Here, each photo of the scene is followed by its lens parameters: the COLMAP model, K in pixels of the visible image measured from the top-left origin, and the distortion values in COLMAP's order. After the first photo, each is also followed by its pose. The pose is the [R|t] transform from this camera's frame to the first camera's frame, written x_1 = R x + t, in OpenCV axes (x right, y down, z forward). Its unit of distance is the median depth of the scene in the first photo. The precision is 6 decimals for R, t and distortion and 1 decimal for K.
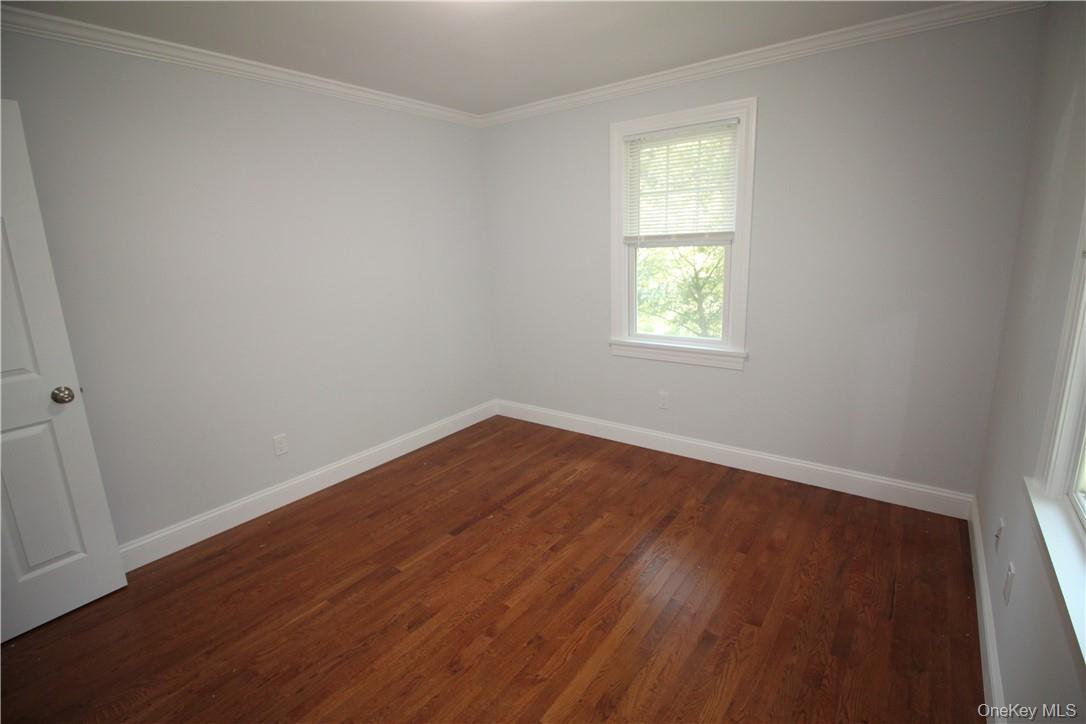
lens RADIAL K [[502.8, 0, 544.7], [0, 502.8, 354.6], [0, 0, 1]] dist [0.000817, -0.013978]
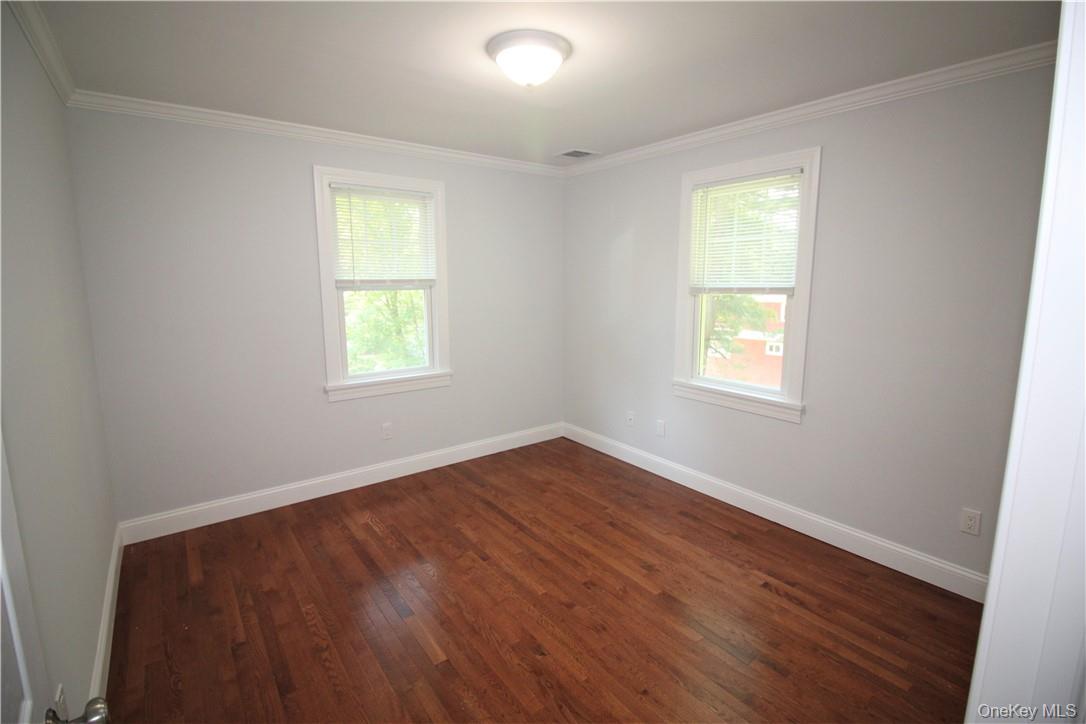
lens RADIAL K [[502.8, 0, 544.7], [0, 502.8, 354.6], [0, 0, 1]] dist [0.000817, -0.013978]
pose [[0.265987, -0.110429, 0.957630, -0.735109], [0.196771, 0.978720, 0.058207, -0.070137], [-0.943680, 0.172951, 0.282057, 0.375034]]
